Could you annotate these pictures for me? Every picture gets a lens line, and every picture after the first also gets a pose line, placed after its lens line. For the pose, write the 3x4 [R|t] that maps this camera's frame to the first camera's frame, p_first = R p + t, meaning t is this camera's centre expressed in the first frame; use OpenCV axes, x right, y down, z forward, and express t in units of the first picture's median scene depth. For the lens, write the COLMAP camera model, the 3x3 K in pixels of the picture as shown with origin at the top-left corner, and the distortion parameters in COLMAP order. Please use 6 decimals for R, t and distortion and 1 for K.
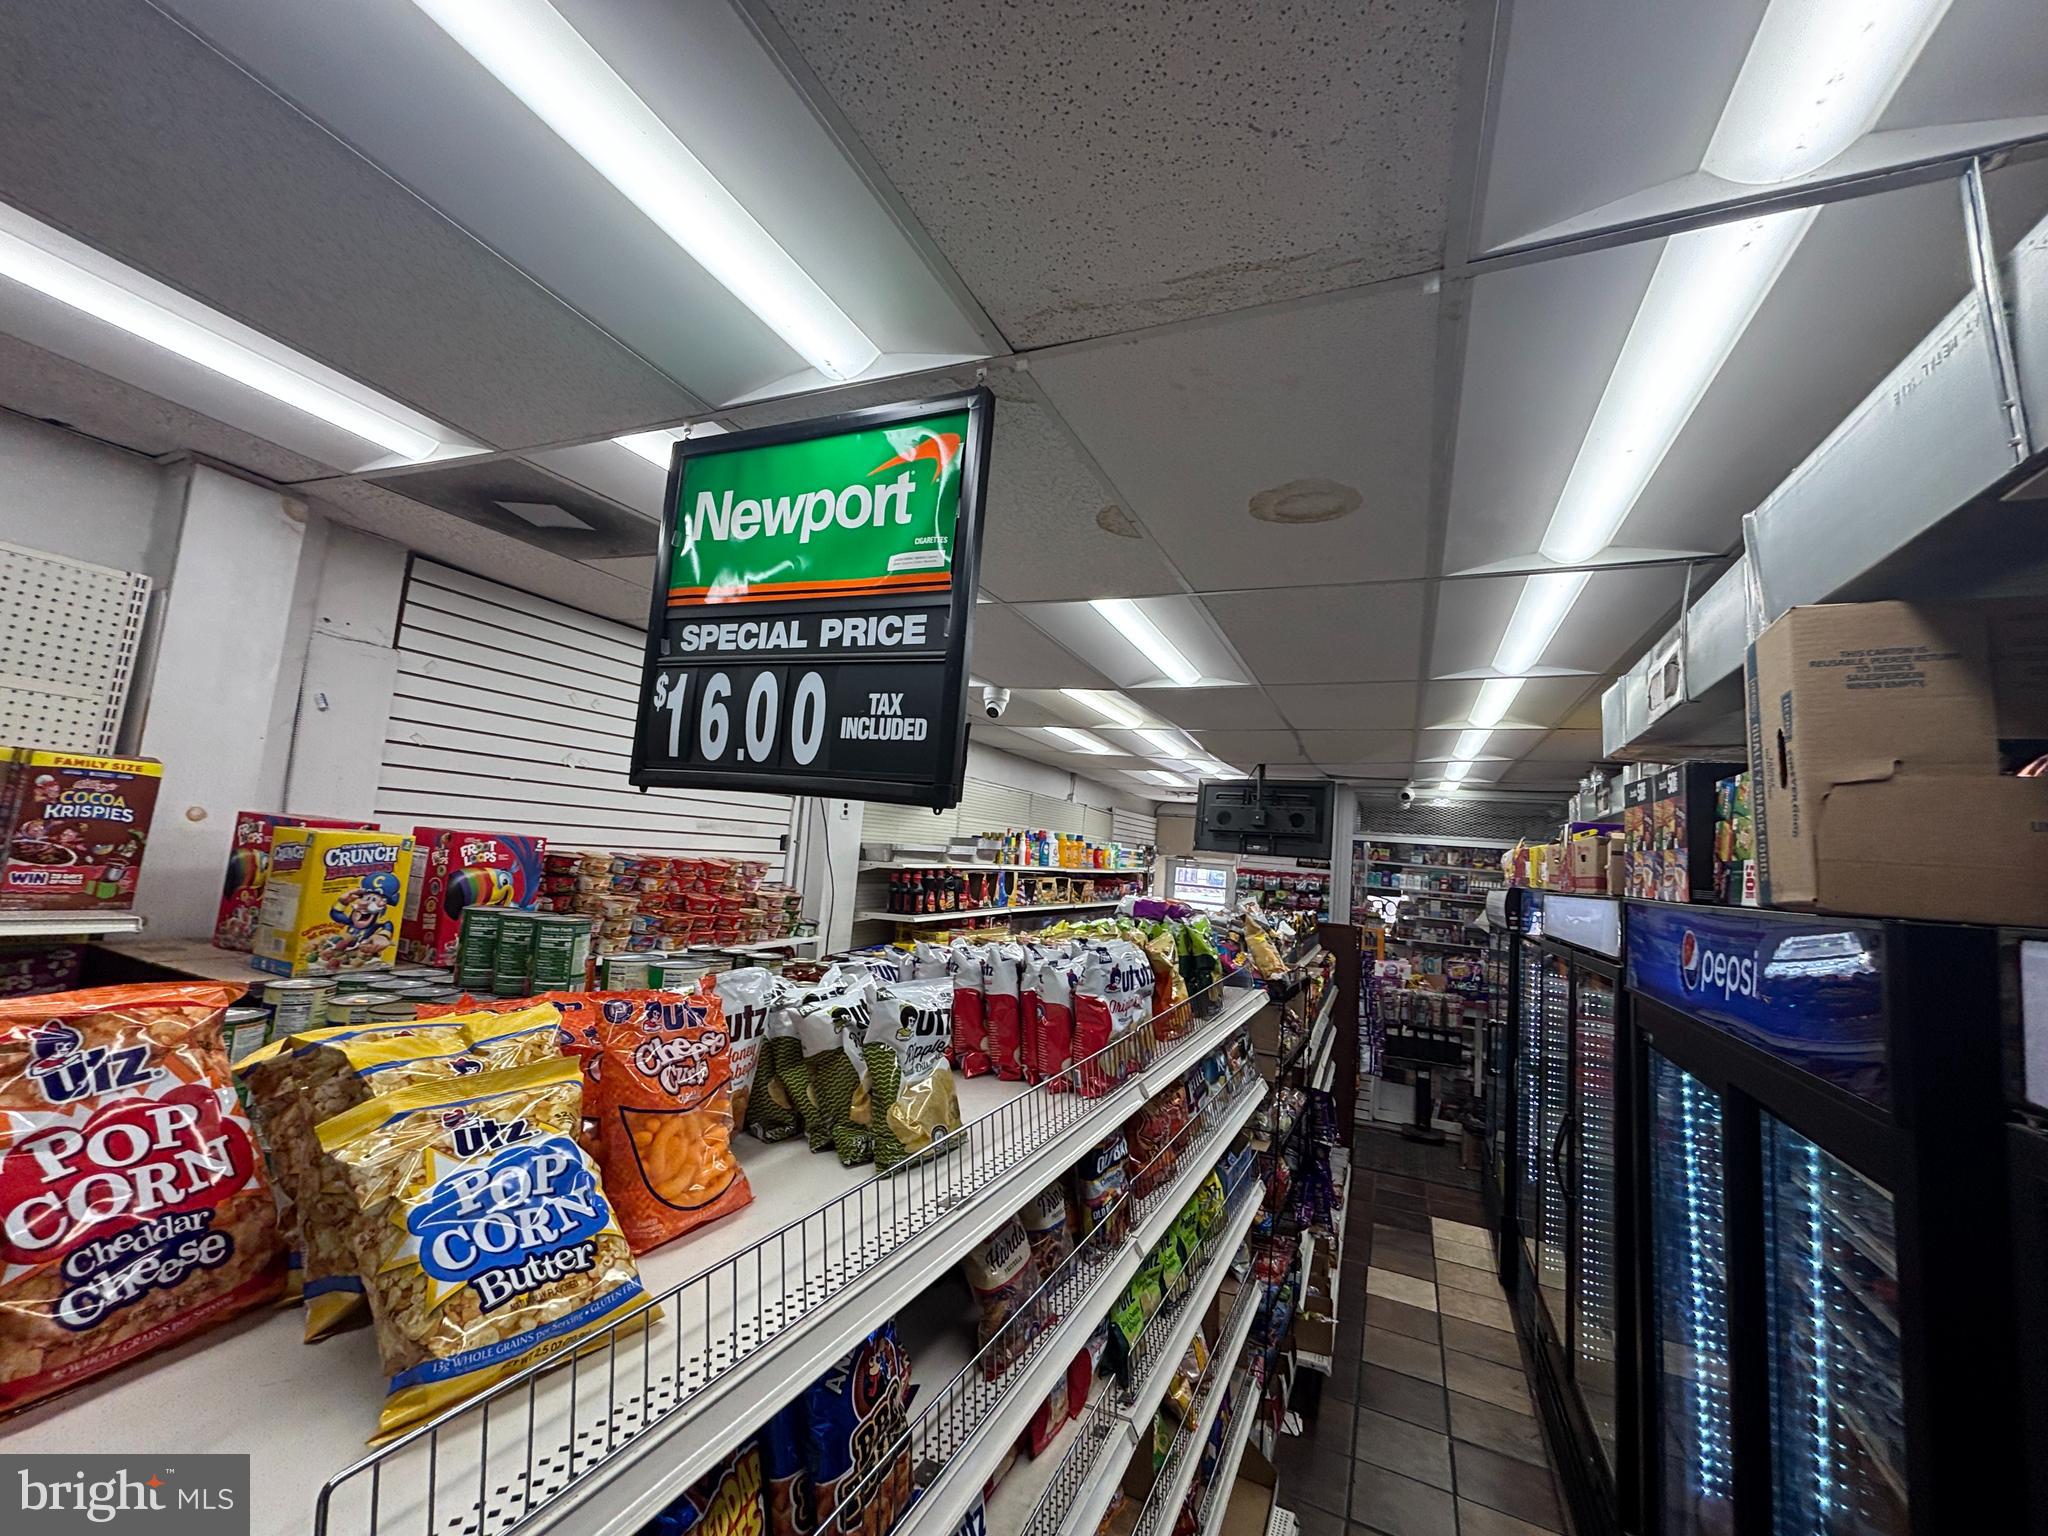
lens RADIAL K [[830.5, 0, 1017.9], [0, 830.5, 772.1], [0, 0, 1]] dist [0.013604, -0.000360]
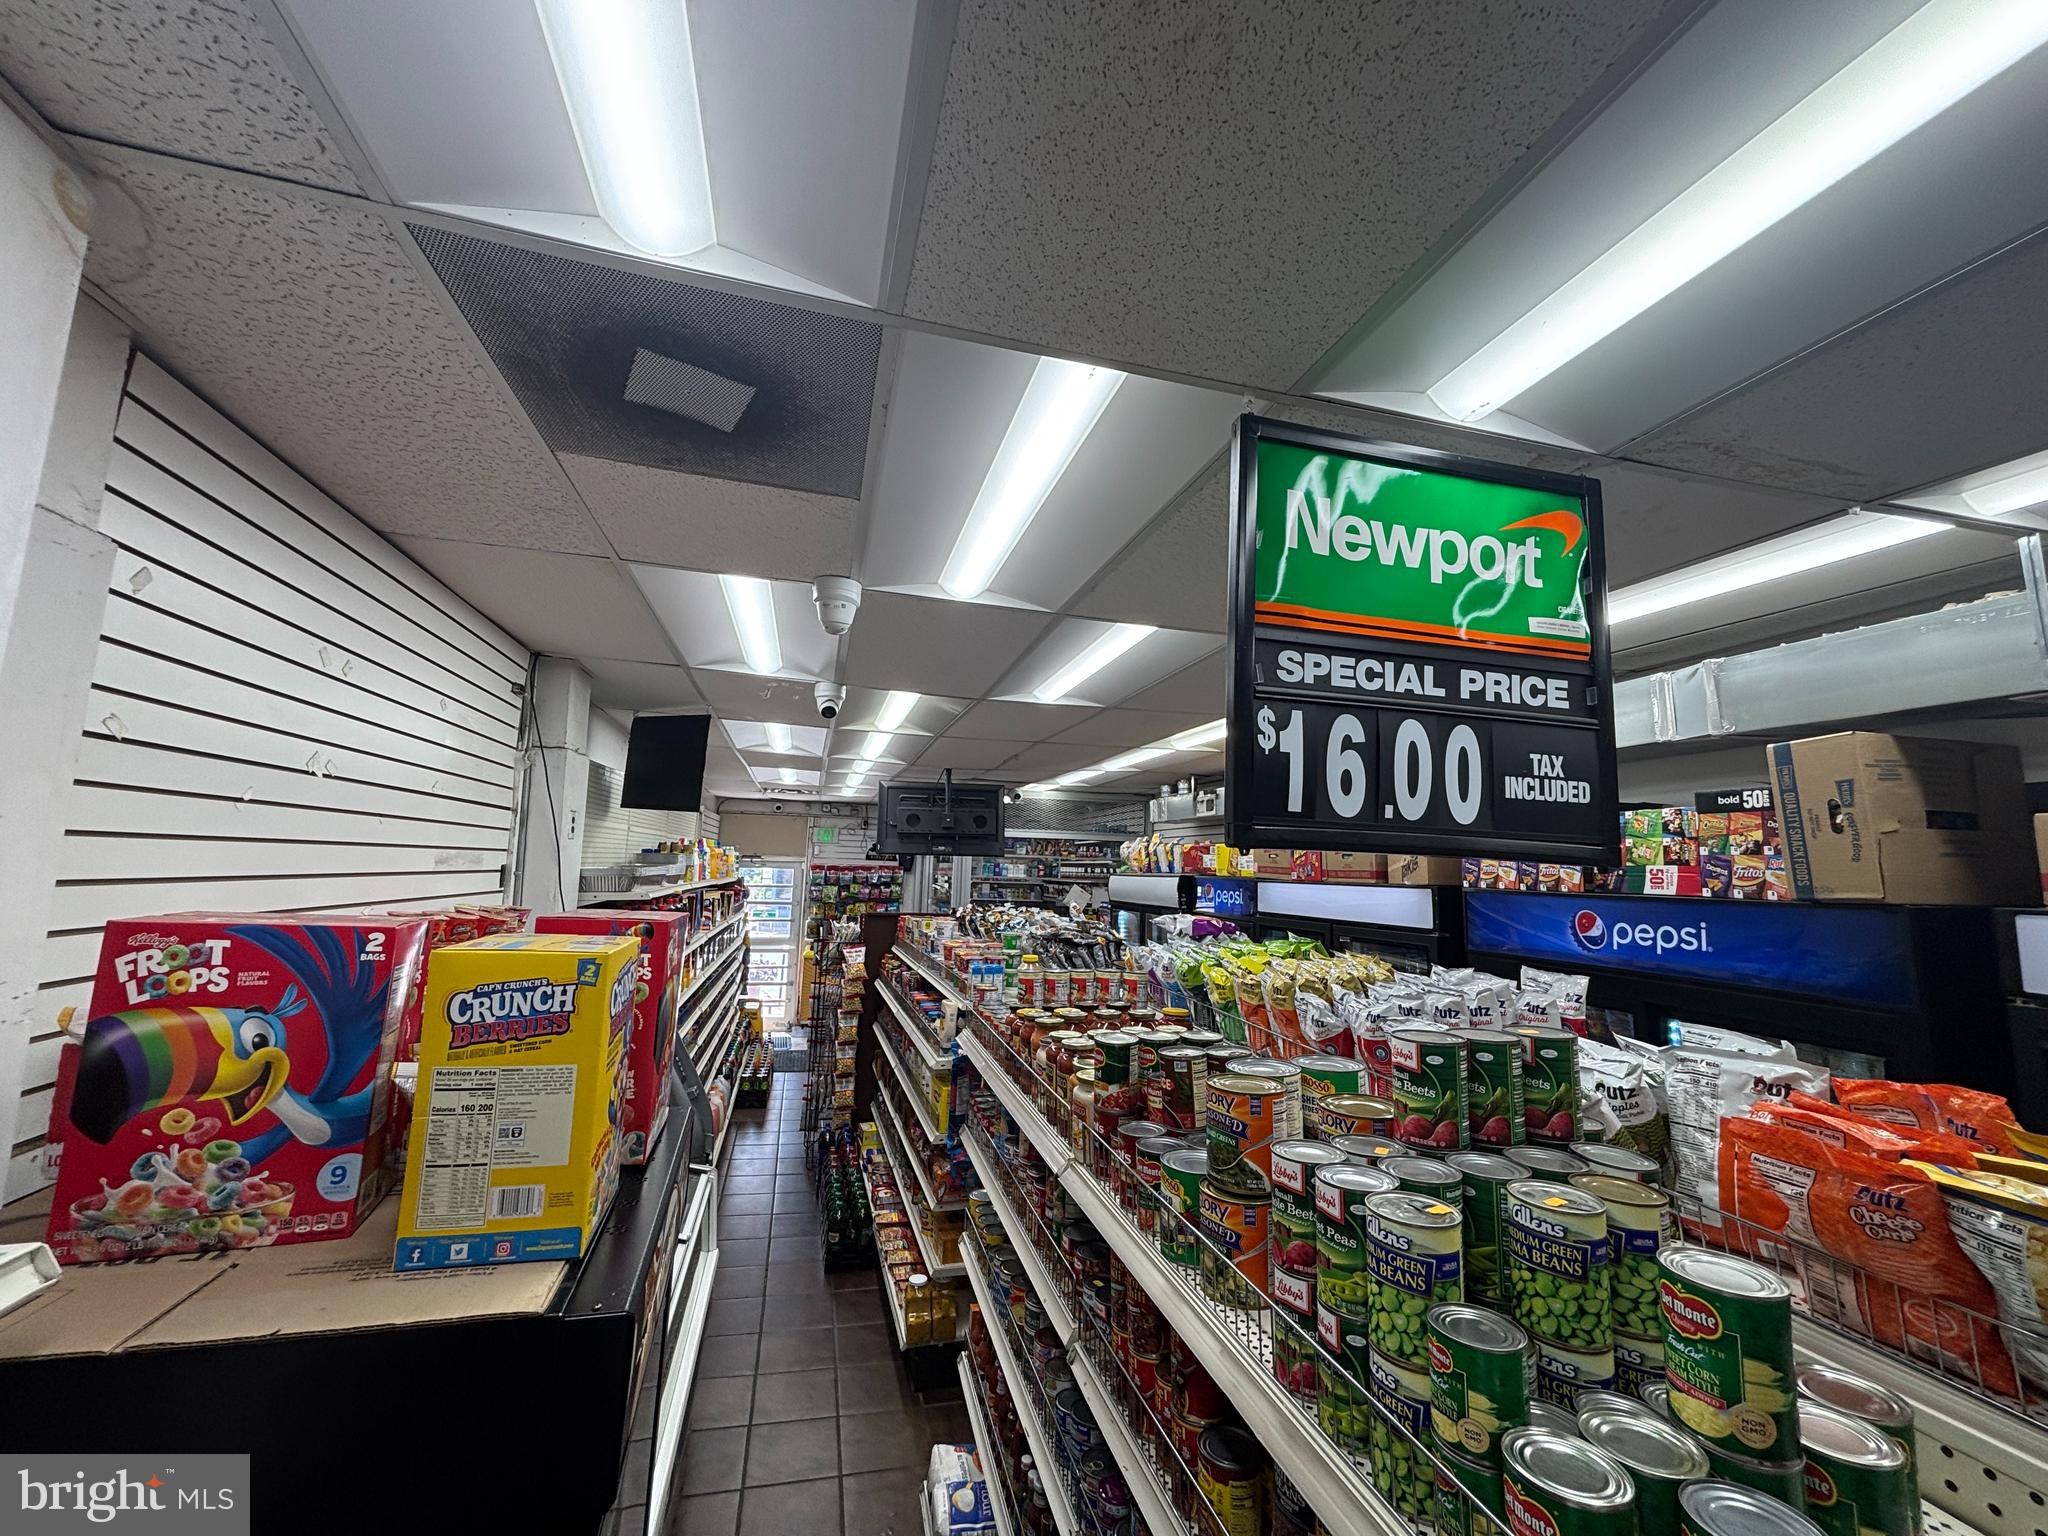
lens RADIAL K [[830.5, 0, 1017.9], [0, 830.5, 772.1], [0, 0, 1]] dist [0.013604, -0.000360]
pose [[0.775896, 0.015393, 0.630673, -1.181710], [-0.026082, 0.999630, 0.007689, -0.058730], [-0.630321, -0.022415, 0.776011, 0.559072]]
